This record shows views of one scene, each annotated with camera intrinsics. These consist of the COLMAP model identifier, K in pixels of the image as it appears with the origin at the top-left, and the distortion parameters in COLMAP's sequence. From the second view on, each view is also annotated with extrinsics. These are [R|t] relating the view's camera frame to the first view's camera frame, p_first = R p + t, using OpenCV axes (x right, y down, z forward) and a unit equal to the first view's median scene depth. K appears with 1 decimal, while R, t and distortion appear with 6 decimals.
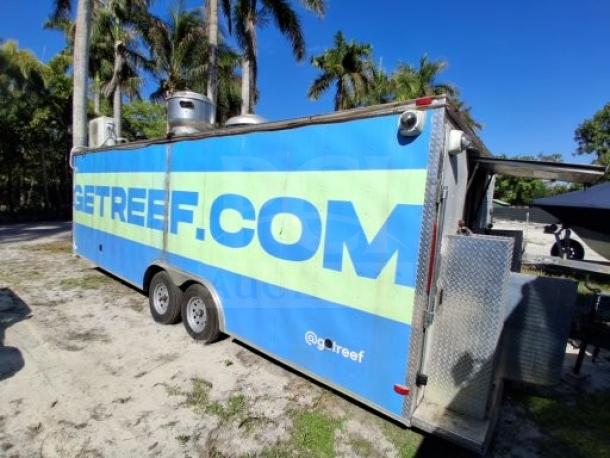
lens RADIAL K [[310.0, 0, 305.0], [0, 310.0, 229.0], [0, 0, 1]] dist [-0.001646, -0.039470]
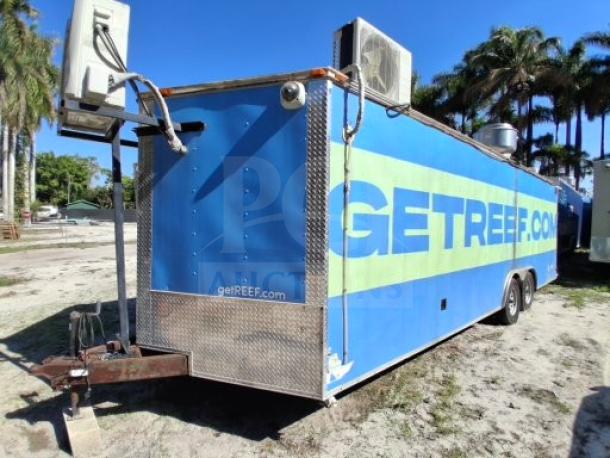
lens RADIAL K [[310.0, 0, 305.0], [0, 310.0, 229.0], [0, 0, 1]] dist [-0.001646, -0.039470]
pose [[0.177067, -0.086154, 0.980421, -1.477638], [0.084144, 0.993839, 0.072137, -0.164140], [-0.980595, 0.069723, 0.183226, 1.337764]]
